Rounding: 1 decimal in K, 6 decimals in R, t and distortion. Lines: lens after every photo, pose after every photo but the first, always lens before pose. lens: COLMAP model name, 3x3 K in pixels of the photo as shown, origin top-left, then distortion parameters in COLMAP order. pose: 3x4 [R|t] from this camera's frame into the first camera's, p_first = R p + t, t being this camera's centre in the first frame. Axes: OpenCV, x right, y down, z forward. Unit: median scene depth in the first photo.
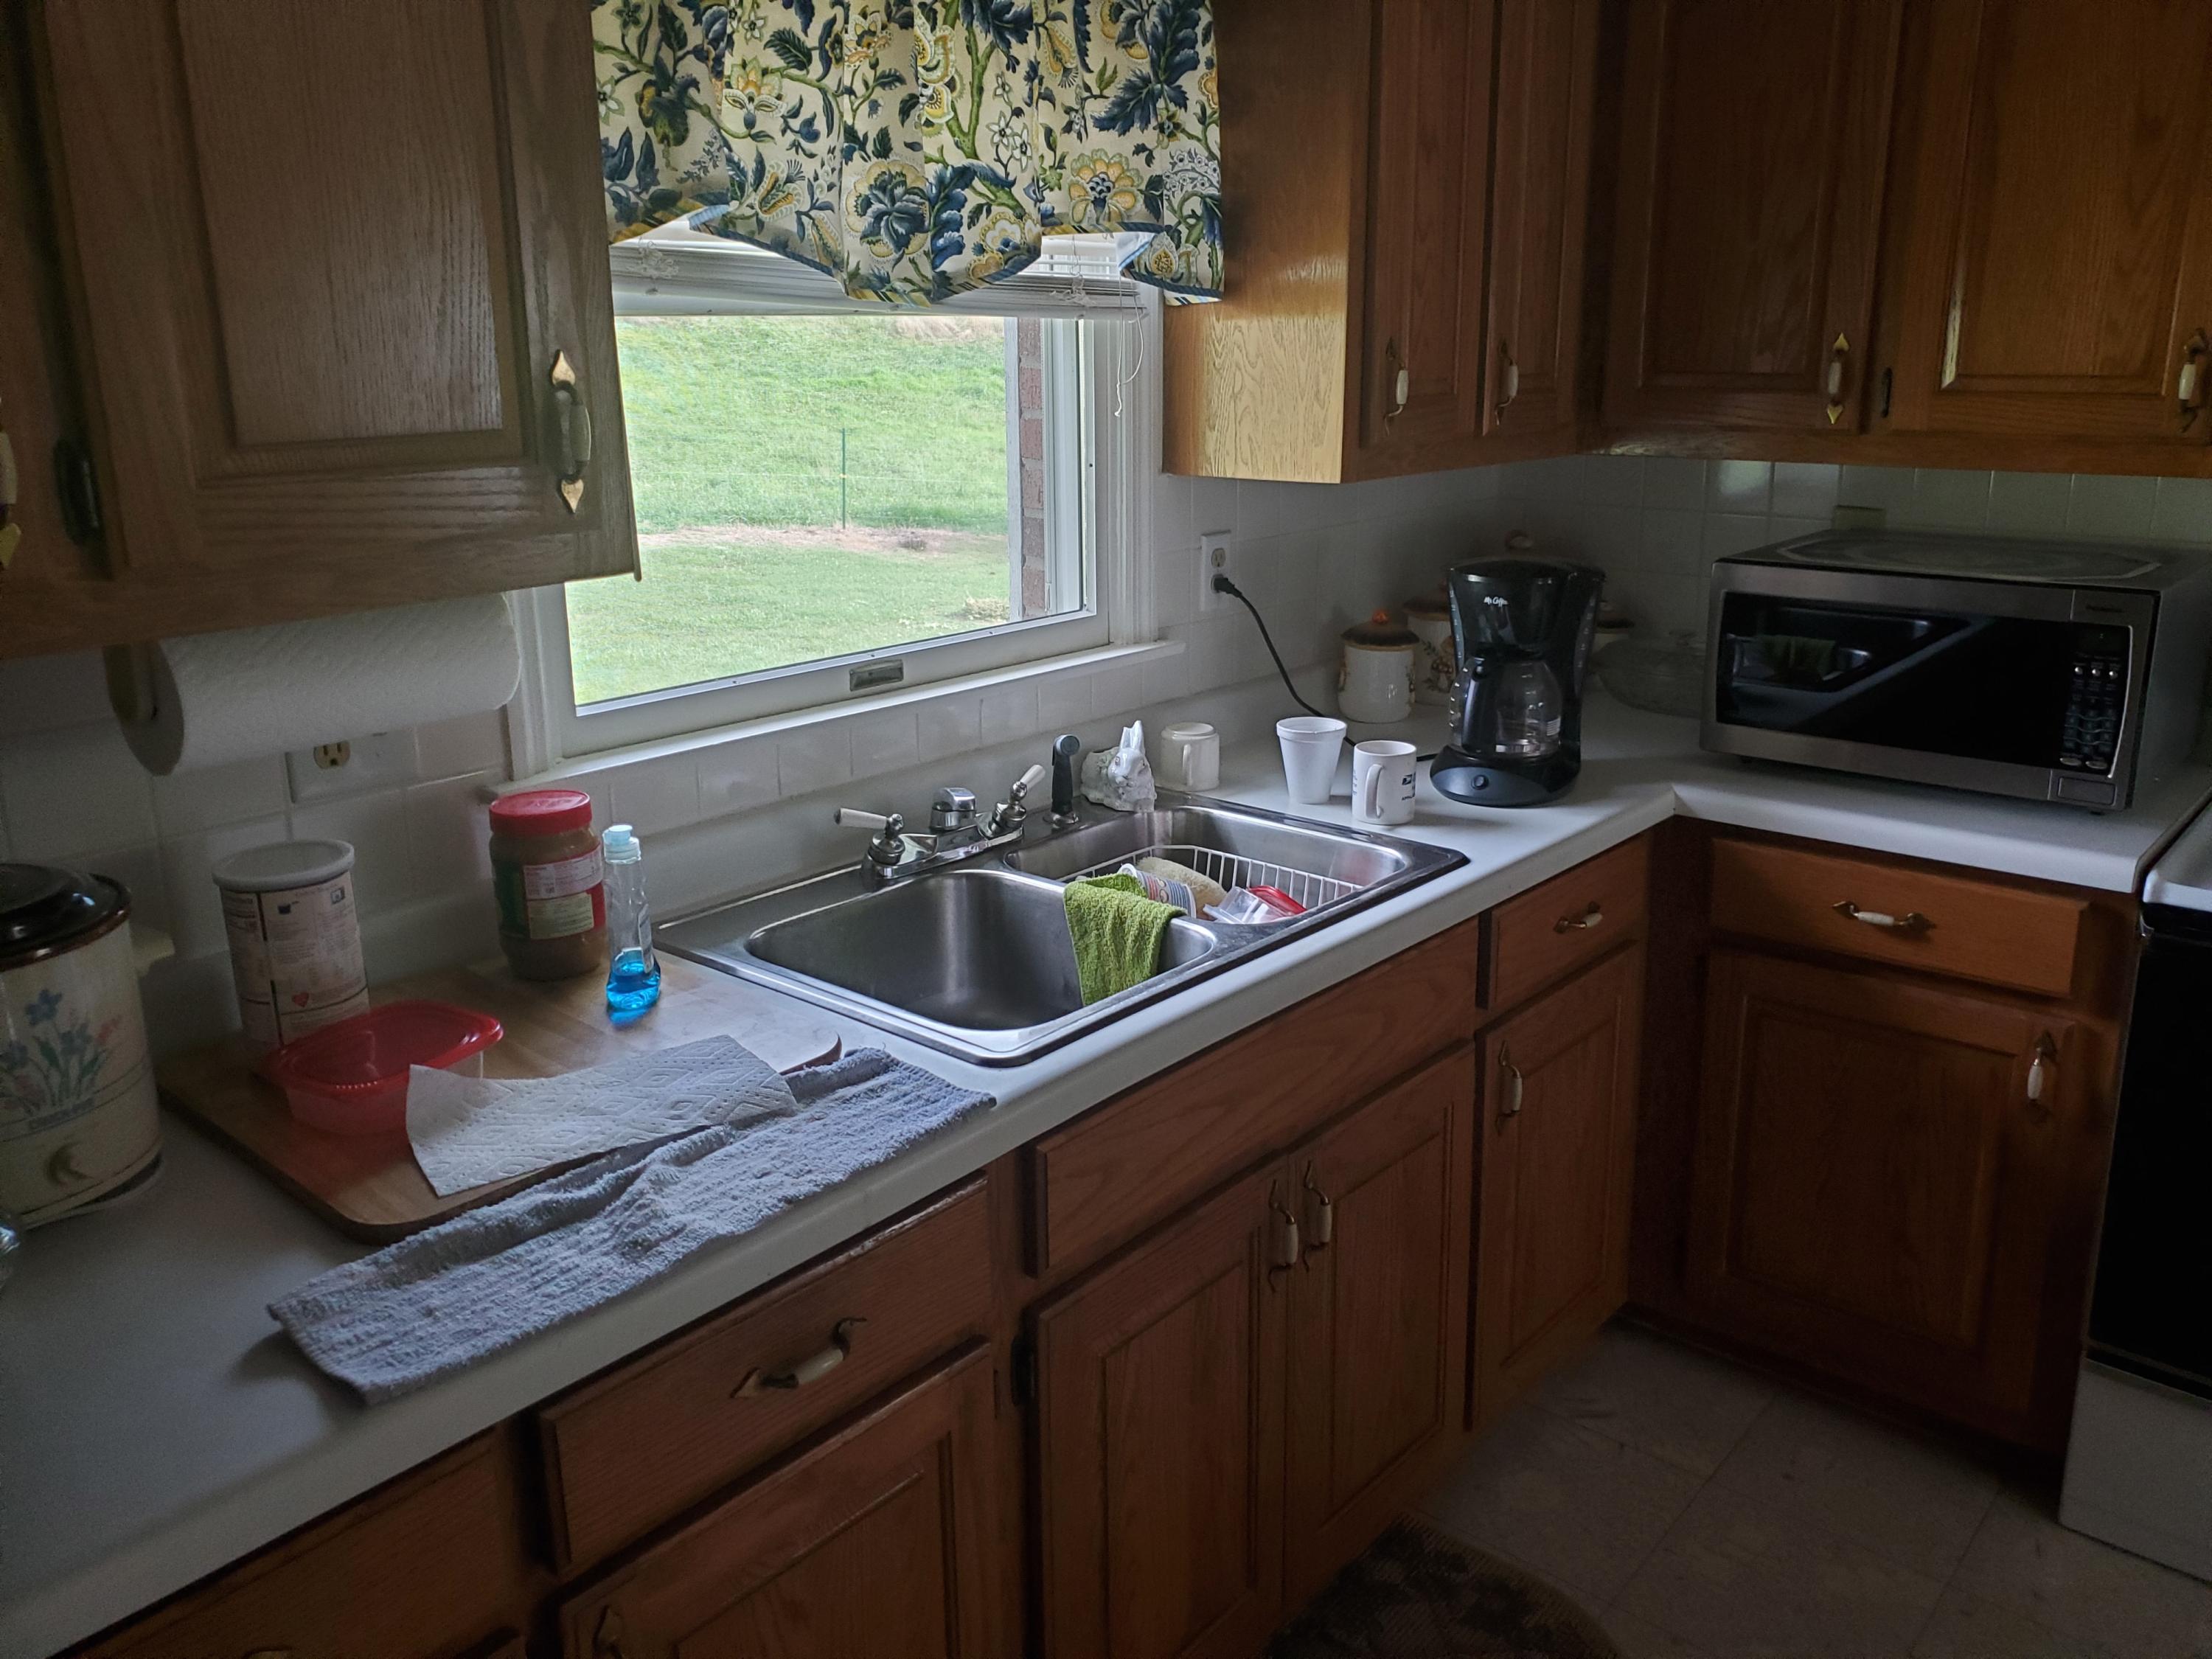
lens RADIAL K [[1696.8, 0, 1106.0], [0, 1696.8, 829.5], [0, 0, 1]] dist [0.007014, 0.000202]
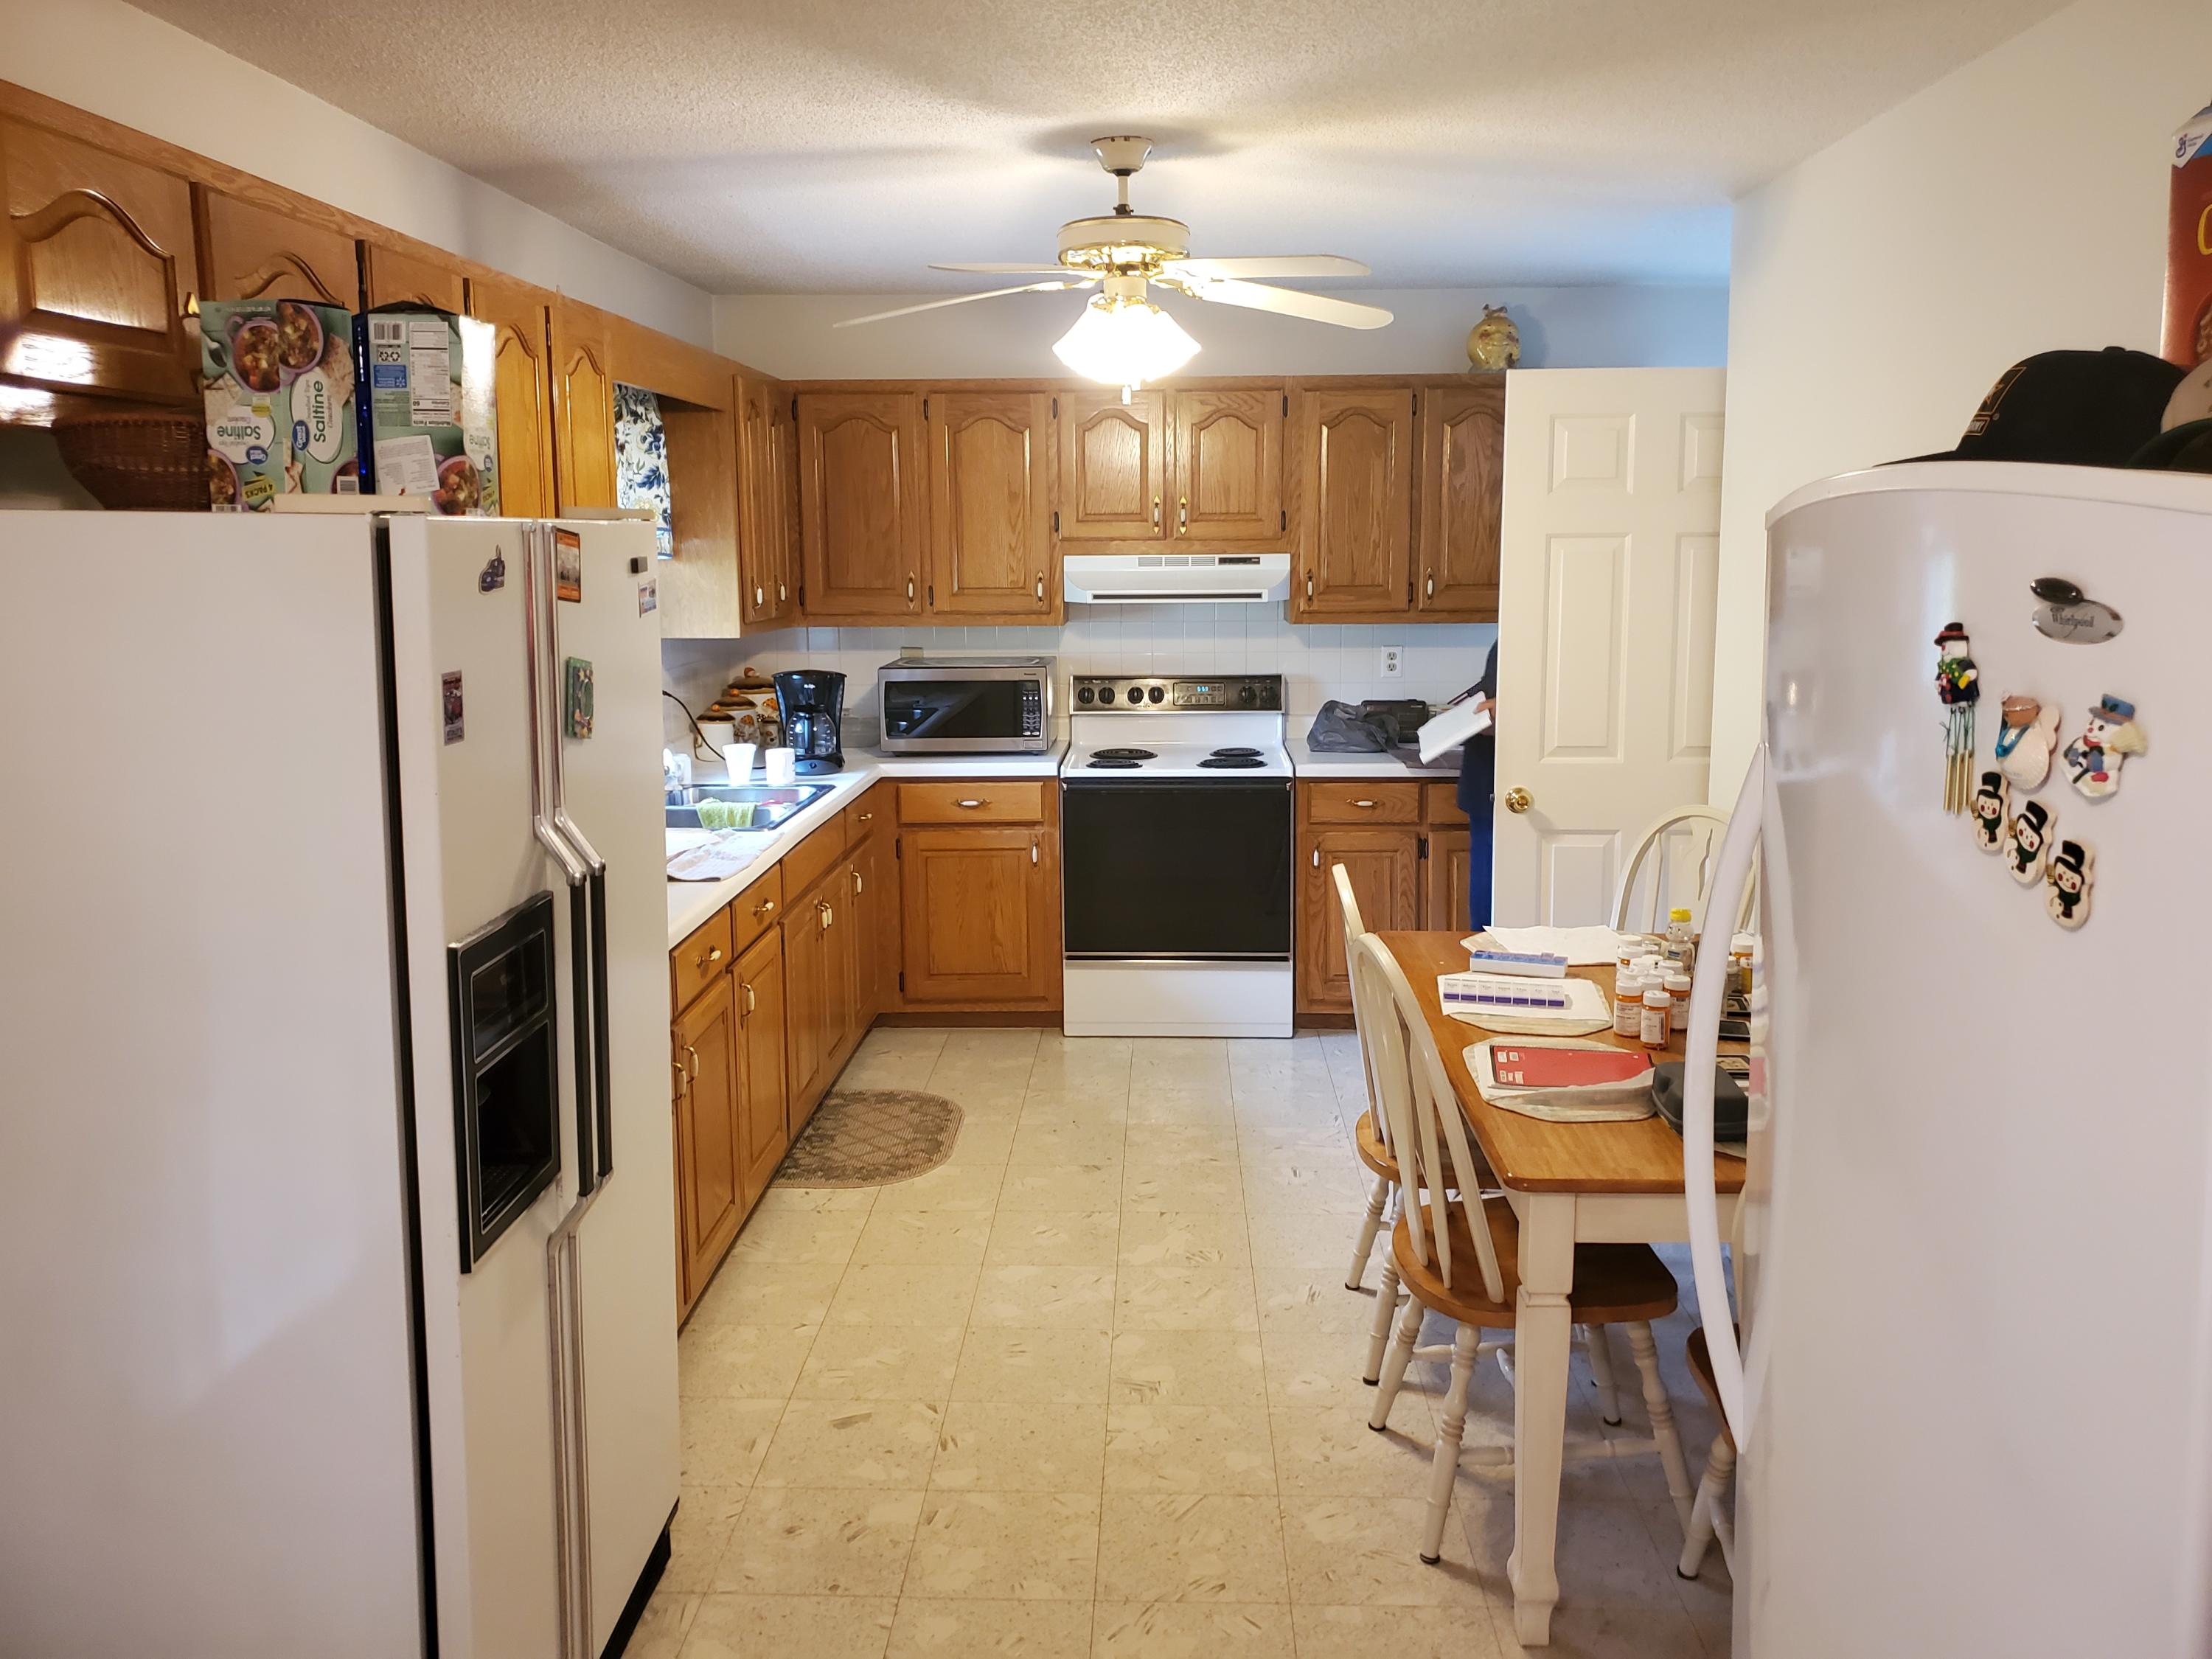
lens RADIAL K [[1696.8, 0, 1106.0], [0, 1696.8, 829.5], [0, 0, 1]] dist [0.007014, 0.000202]
pose [[0.771810, -0.097165, 0.628385, -0.957187], [0.164627, 0.985094, -0.049881, 0.247386], [-0.614172, 0.141948, 0.776301, -1.045937]]
